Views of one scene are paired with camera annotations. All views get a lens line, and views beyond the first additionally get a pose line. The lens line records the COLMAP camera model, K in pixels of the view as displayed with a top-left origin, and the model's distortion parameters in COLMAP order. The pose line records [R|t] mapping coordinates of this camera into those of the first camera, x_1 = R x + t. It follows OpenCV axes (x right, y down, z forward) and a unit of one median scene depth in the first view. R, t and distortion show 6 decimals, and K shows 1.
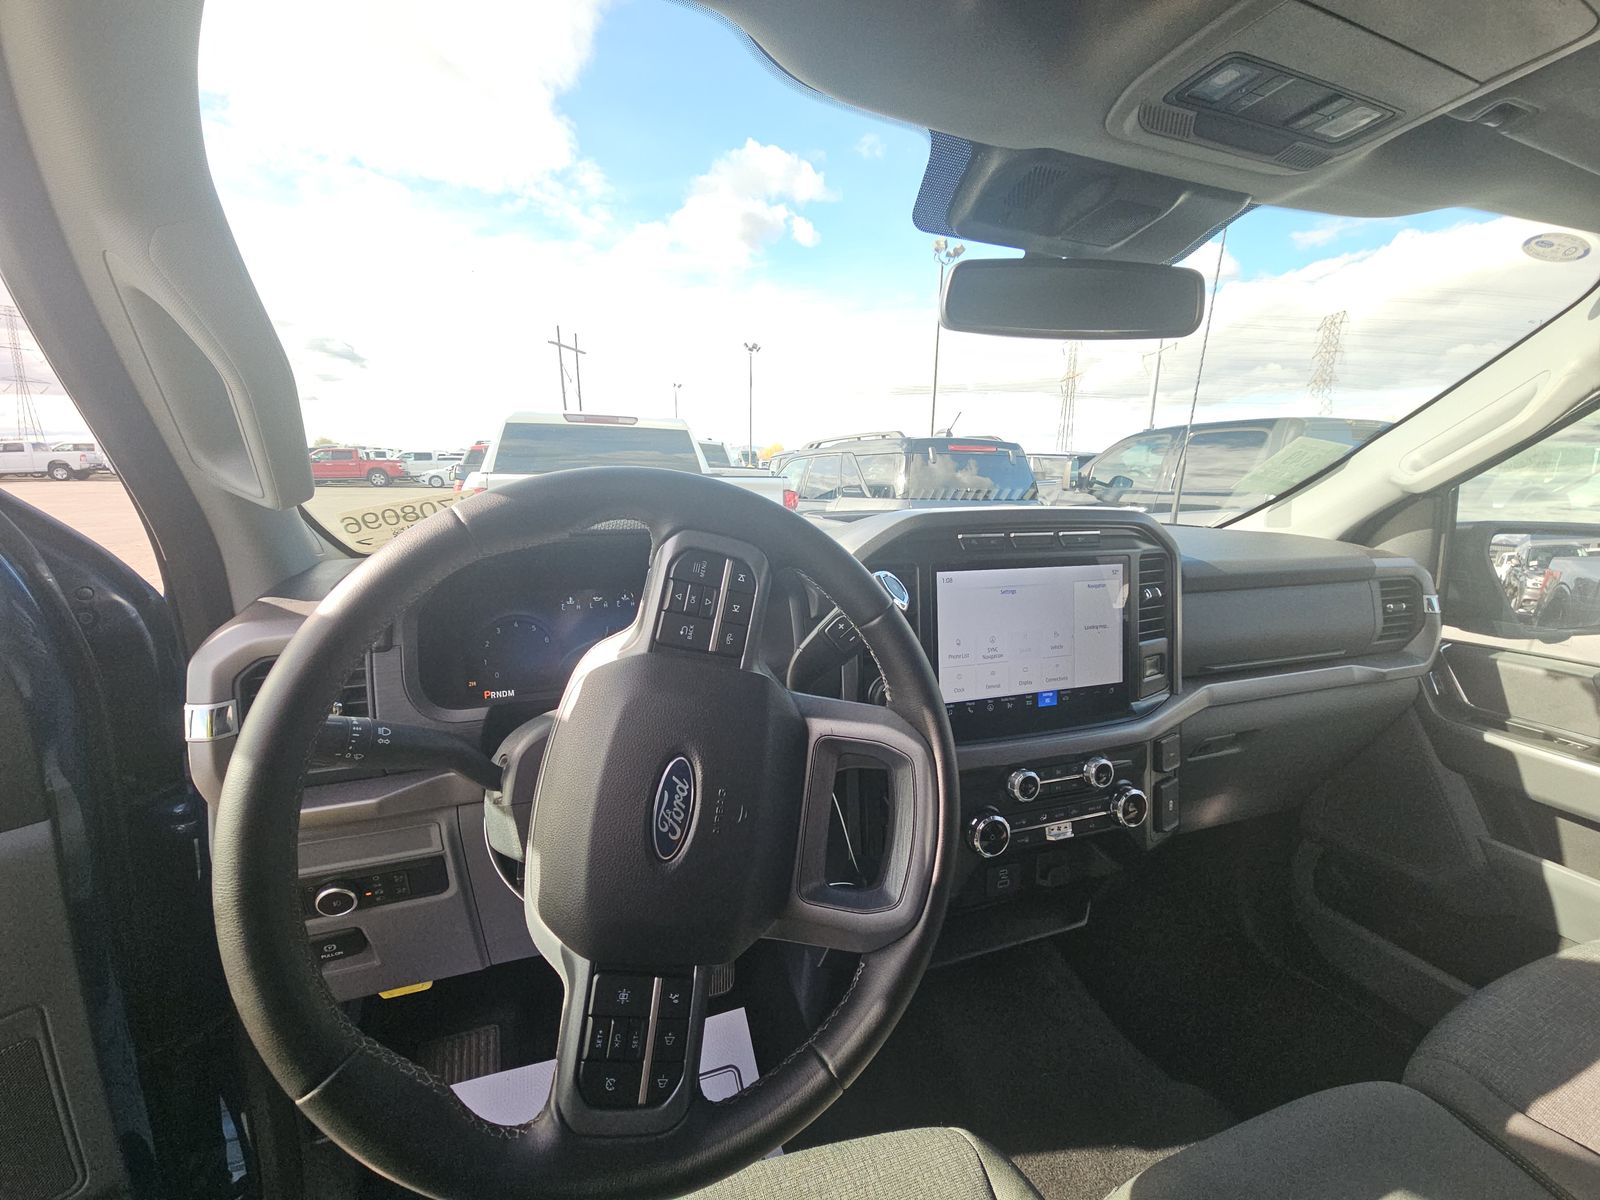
lens RADIAL K [[664.5, 0, 791.1], [0, 664.5, 600.6], [0, 0, 1]] dist [0.082804, -0.042046]
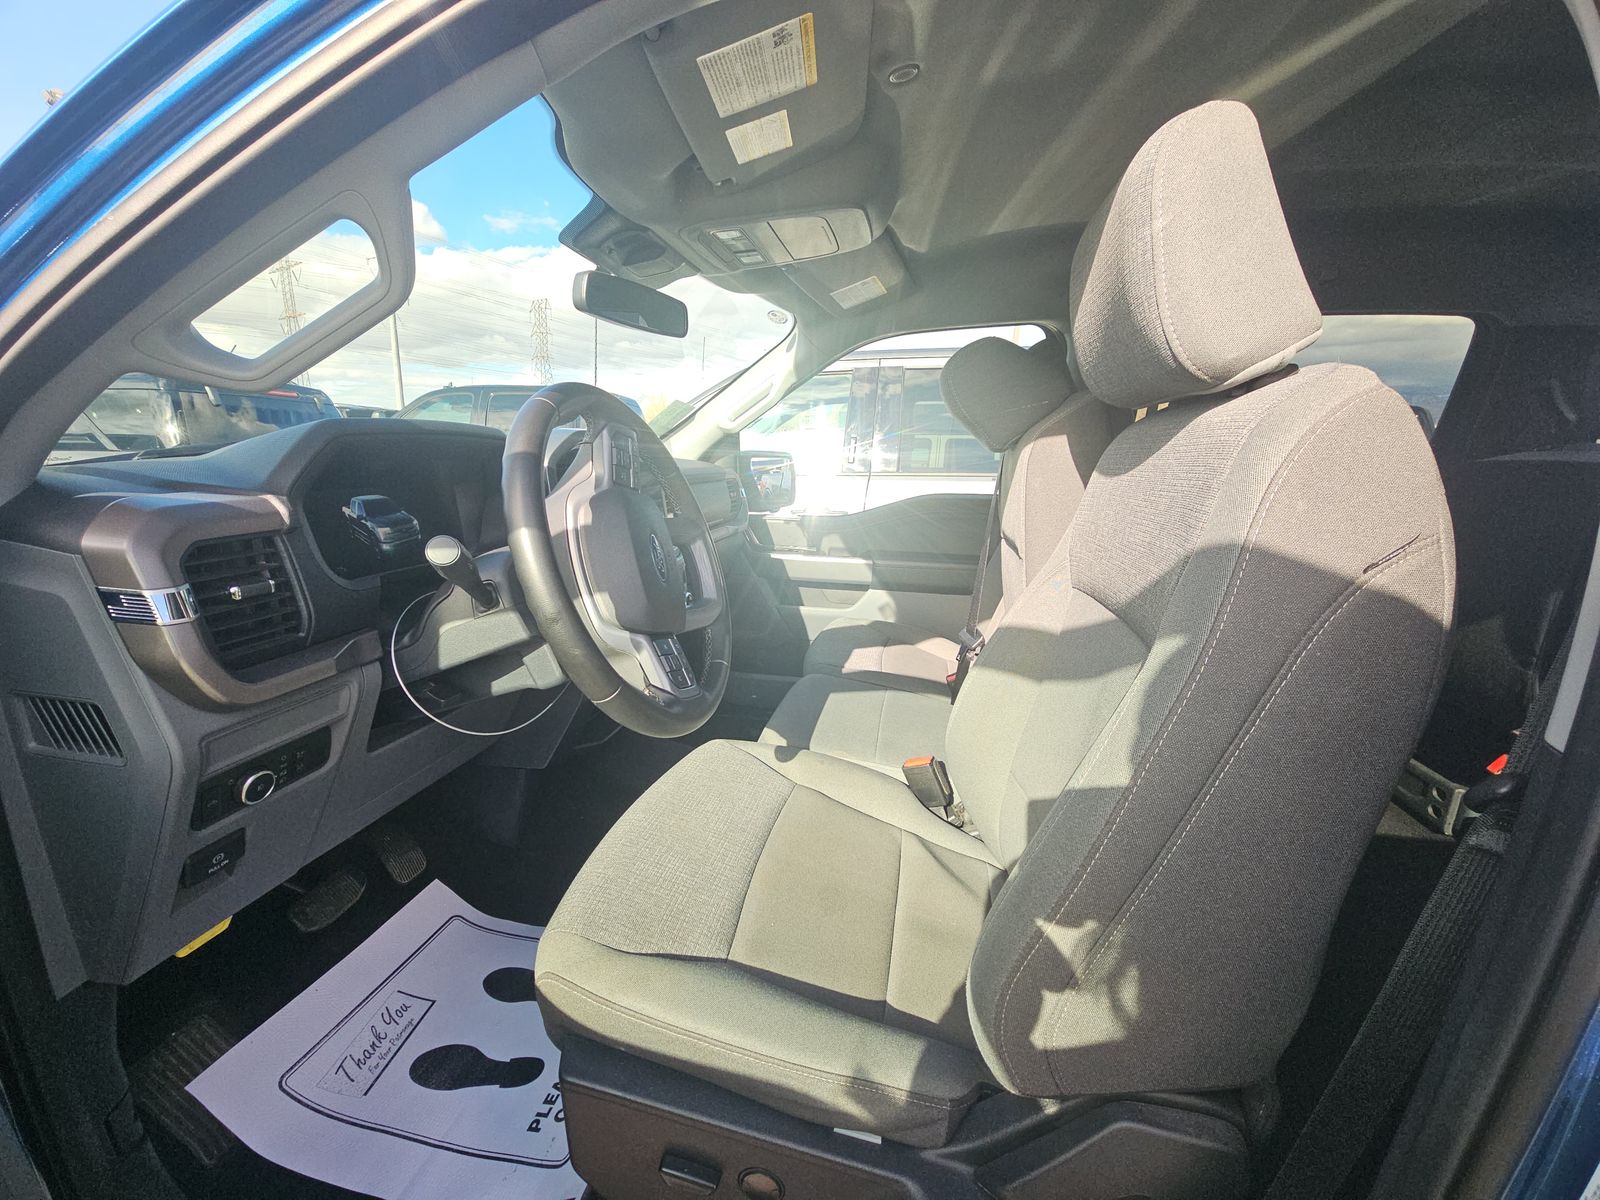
lens RADIAL K [[664.5, 0, 791.1], [0, 664.5, 600.6], [0, 0, 1]] dist [0.082804, -0.042046]
pose [[0.555548, -0.193289, 0.808706, -0.567198], [0.147434, 0.980093, 0.132971, 0.071956], [-0.818309, 0.045360, 0.572986, -0.168706]]
